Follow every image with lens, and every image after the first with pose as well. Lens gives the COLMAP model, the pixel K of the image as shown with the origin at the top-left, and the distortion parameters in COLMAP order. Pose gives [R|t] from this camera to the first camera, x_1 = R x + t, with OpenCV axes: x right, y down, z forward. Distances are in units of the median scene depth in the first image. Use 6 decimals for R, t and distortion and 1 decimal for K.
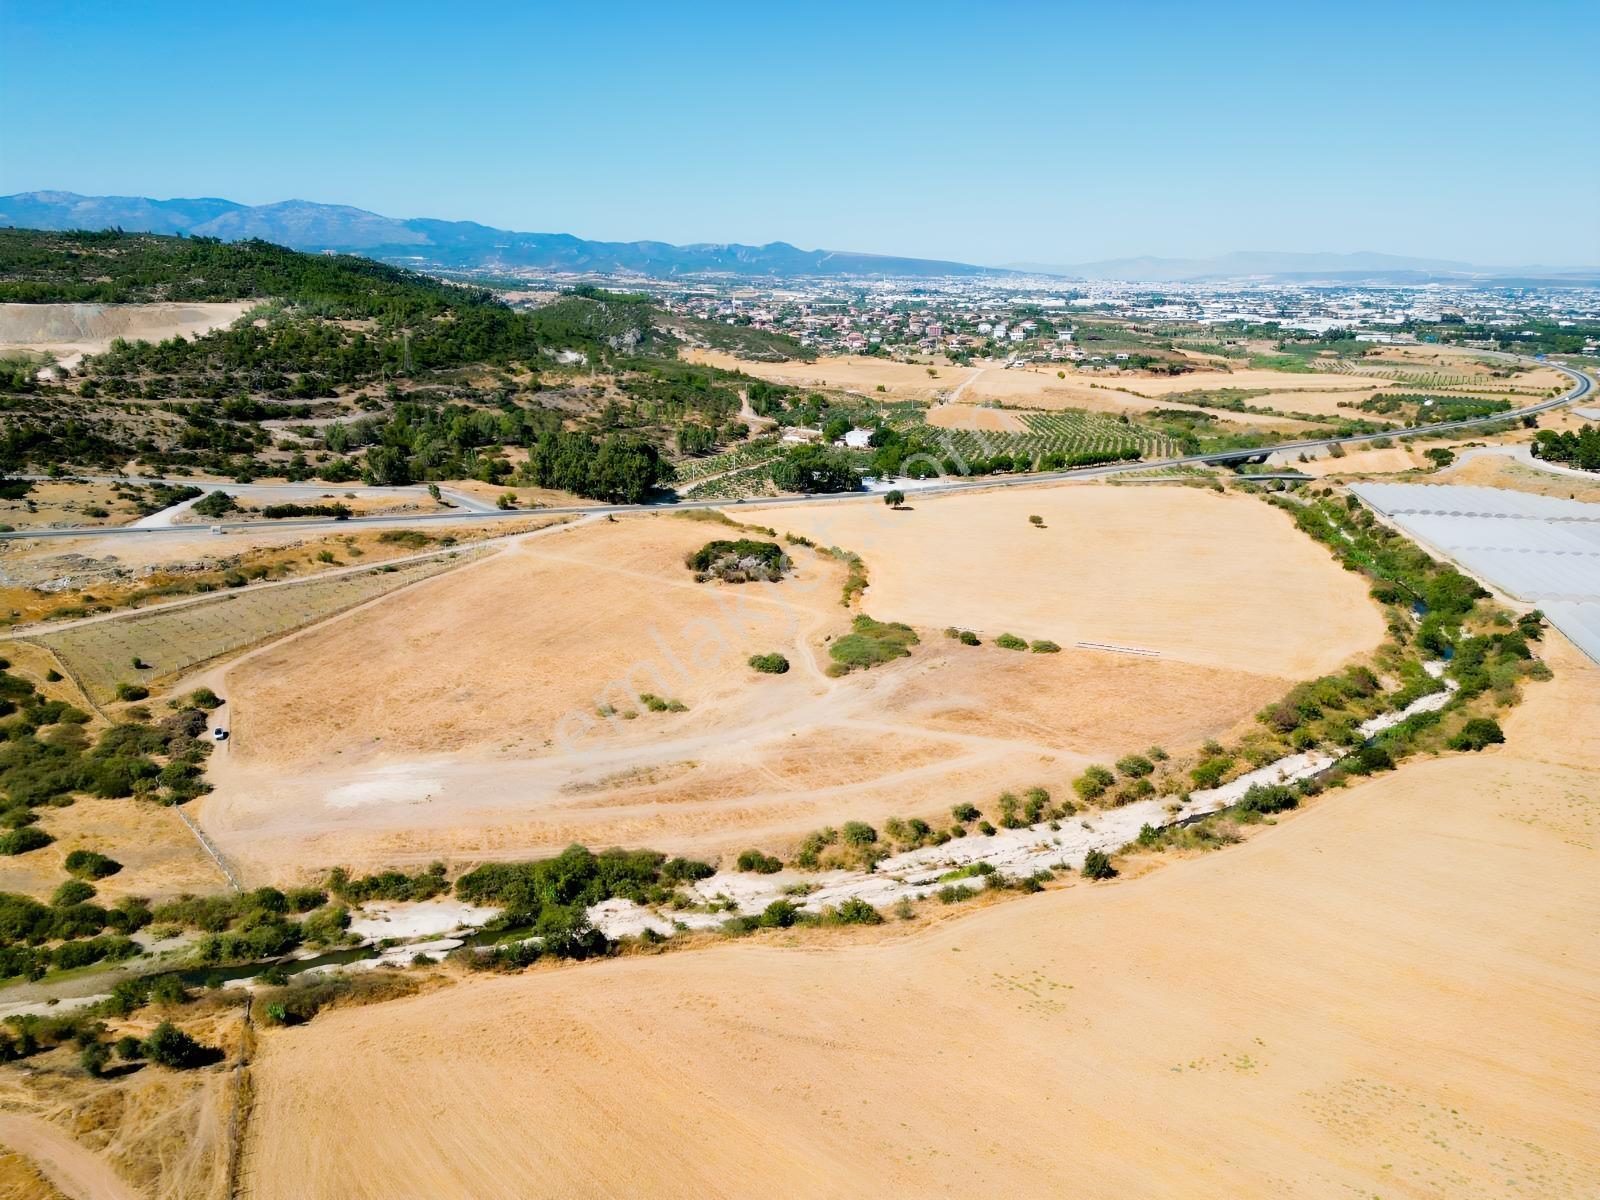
lens RADIAL K [[1112.1, 0, 801.3], [0, 1112.1, 640.1], [0, 0, 1]] dist [0.071621, -0.068951]
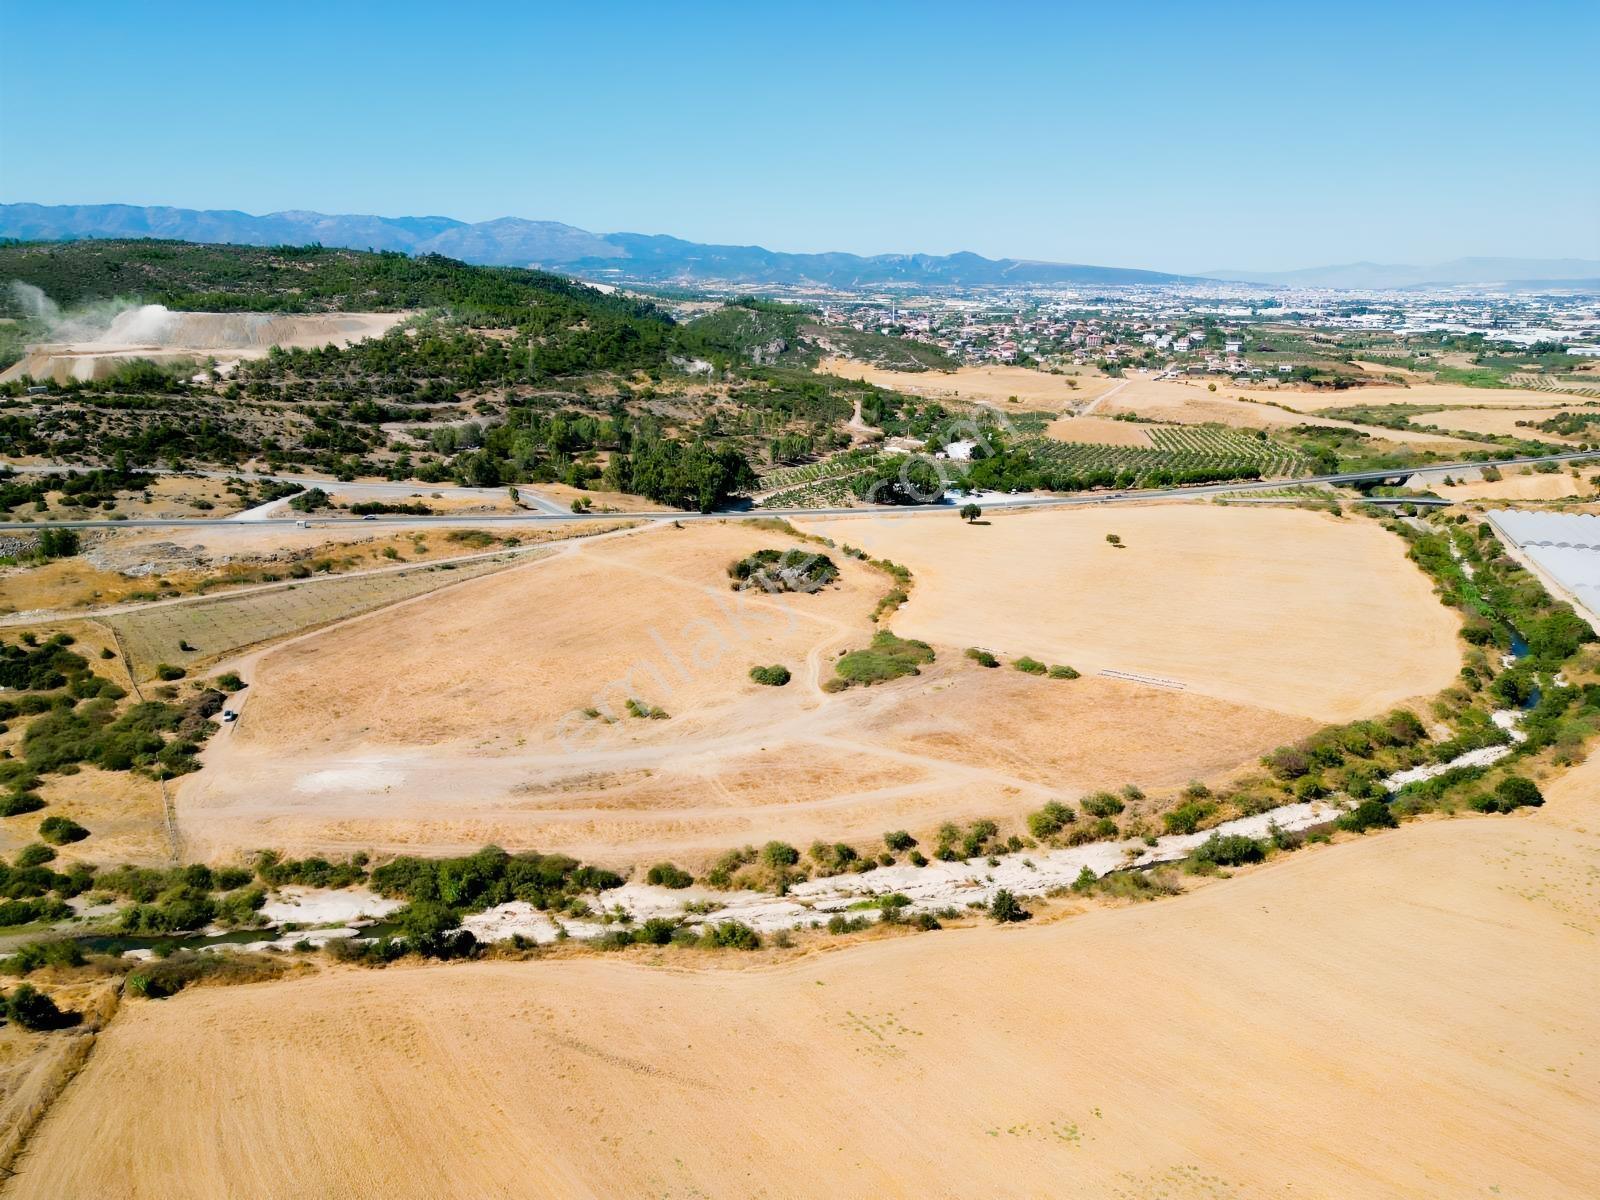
lens RADIAL K [[1112.1, 0, 801.3], [0, 1112.1, 640.1], [0, 0, 1]] dist [0.071621, -0.068951]
pose [[0.987477, 0.045729, -0.150991, 0.100678], [-0.046943, 0.998887, -0.004487, -0.004953], [0.150618, 0.011519, 0.988525, 0.017453]]
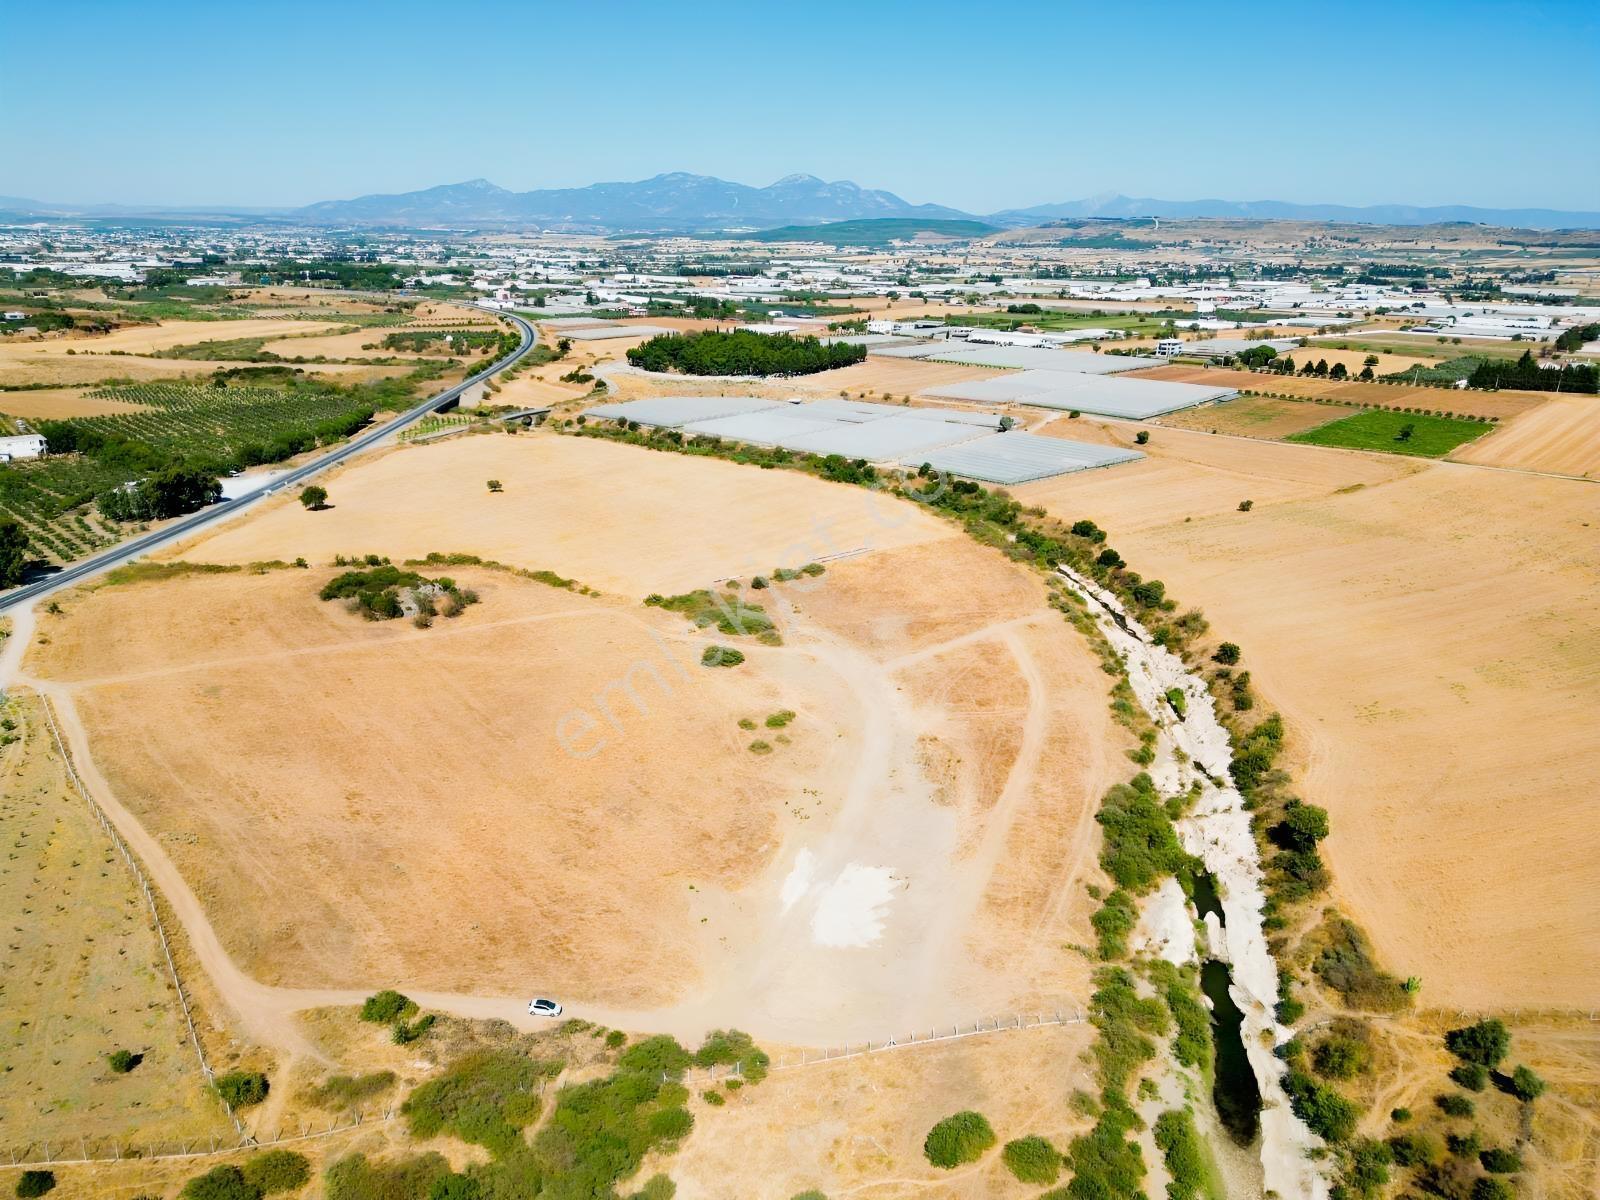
lens RADIAL K [[1127.1, 0, 801.9], [0, 1127.1, 601.9], [0, 0, 1]] dist [0.073689, -0.073507]
pose [[0.475404, -0.282870, 0.833052, -0.519762], [0.270829, 0.947972, 0.167336, -0.109347], [-0.837044, 0.146062, 0.527279, 0.305598]]
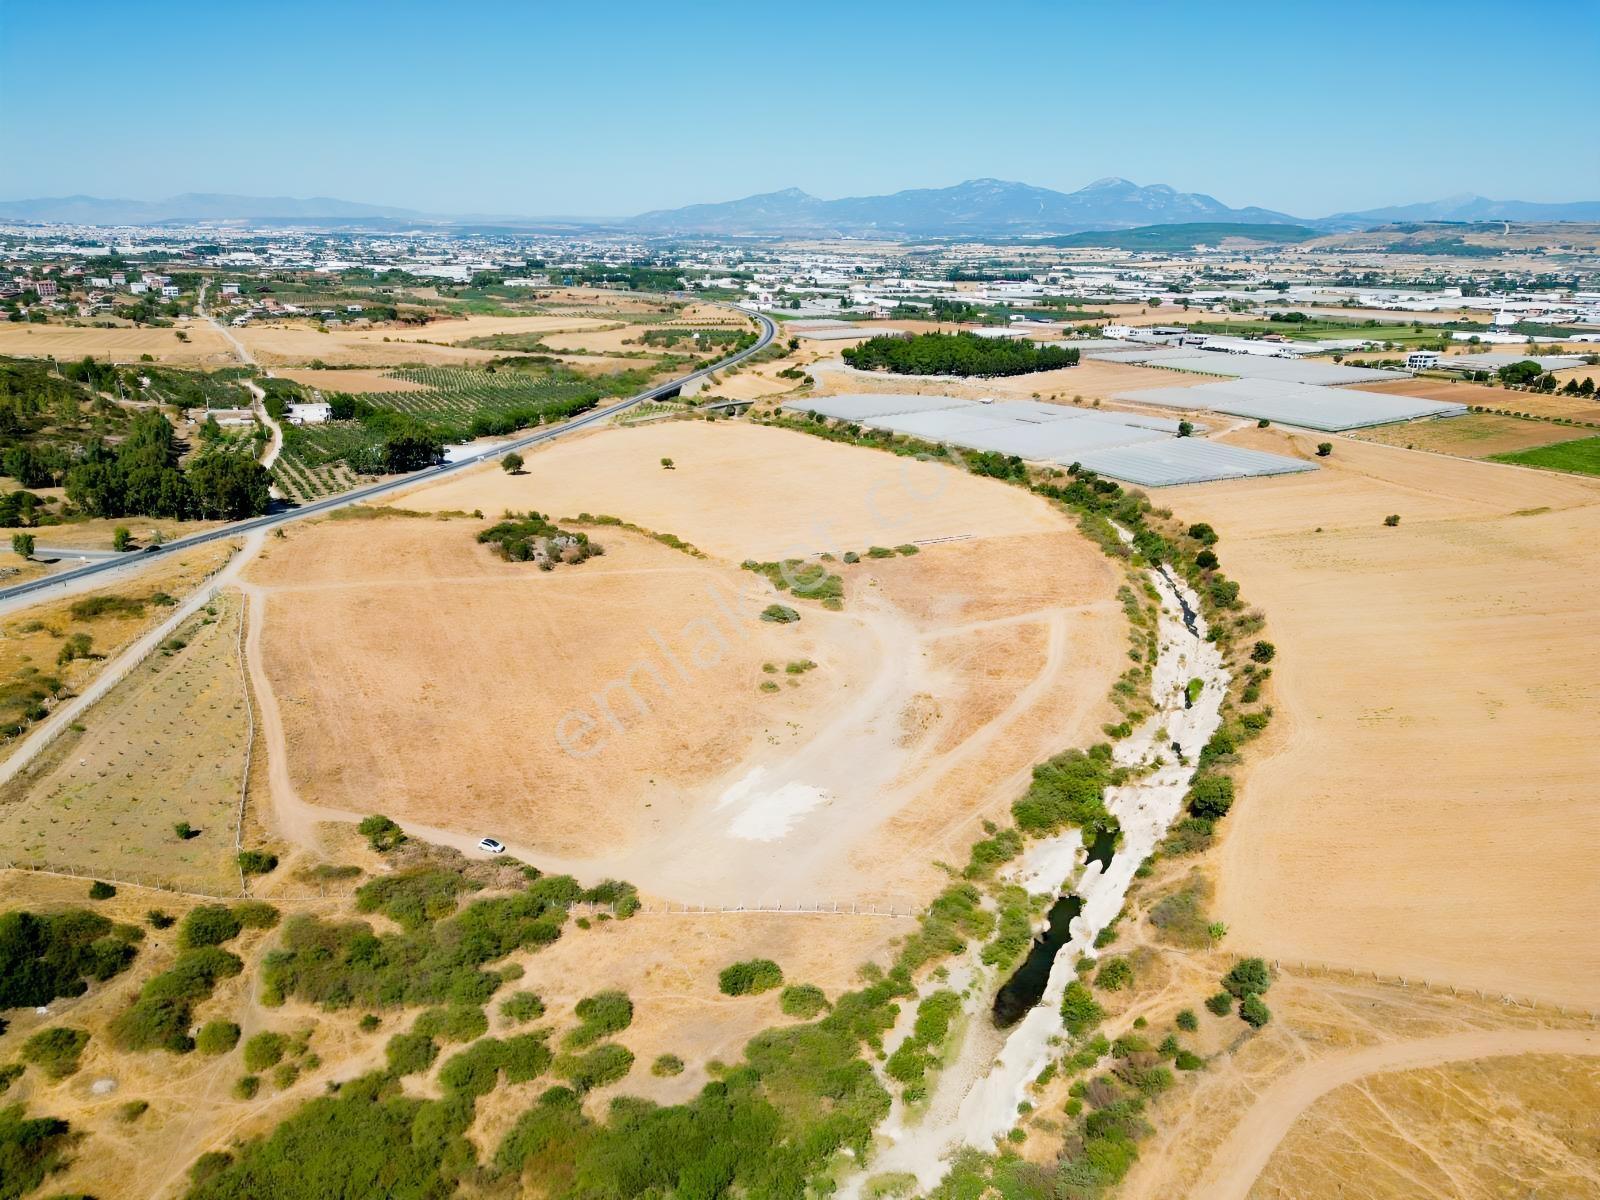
lens RADIAL K [[1127.1, 0, 801.9], [0, 1127.1, 601.9], [0, 0, 1]] dist [0.073689, -0.073507]
pose [[0.681201, -0.232115, 0.694326, -0.503340], [0.225568, 0.968813, 0.102573, -0.063208], [-0.696480, 0.086745, 0.712314, 0.165622]]
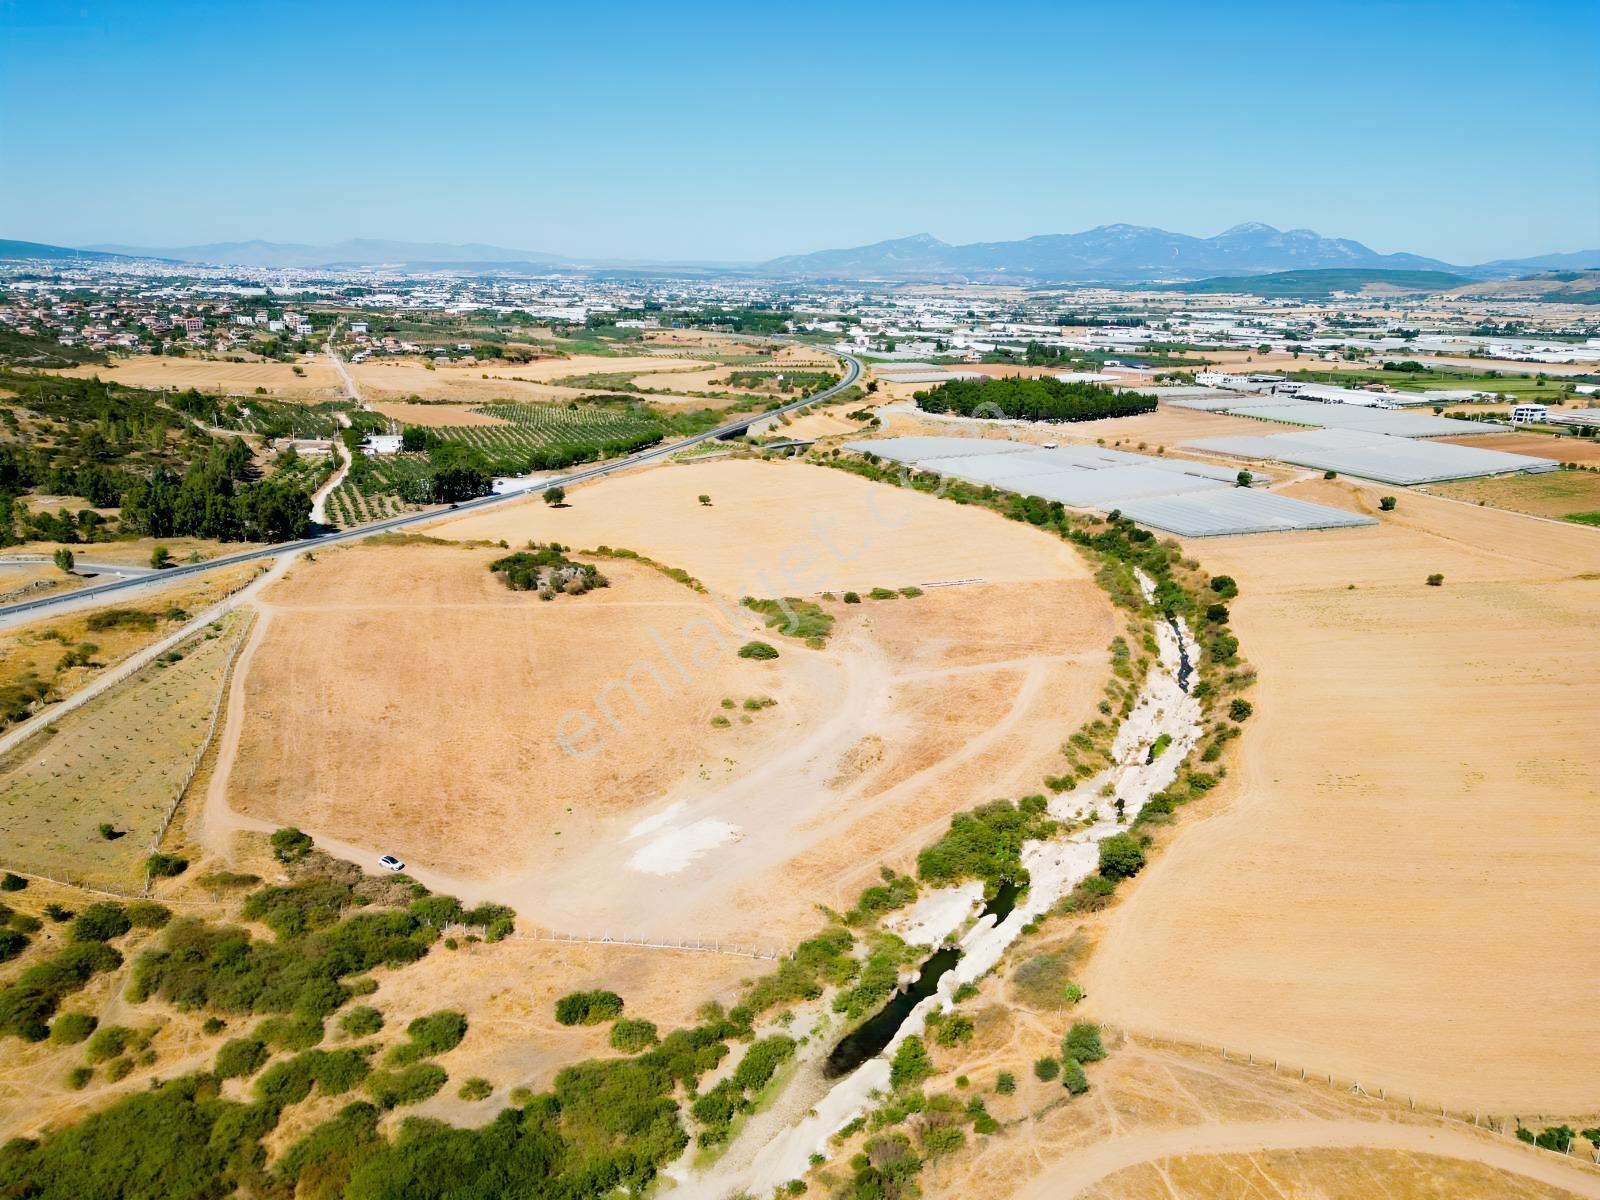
lens RADIAL K [[1127.1, 0, 801.9], [0, 1127.1, 601.9], [0, 0, 1]] dist [0.073689, -0.073507]
pose [[0.757415, -0.181747, 0.627128, -0.442209], [0.196998, 0.979329, 0.045893, -0.043682], [-0.622506, 0.088783, 0.777563, 0.106842]]
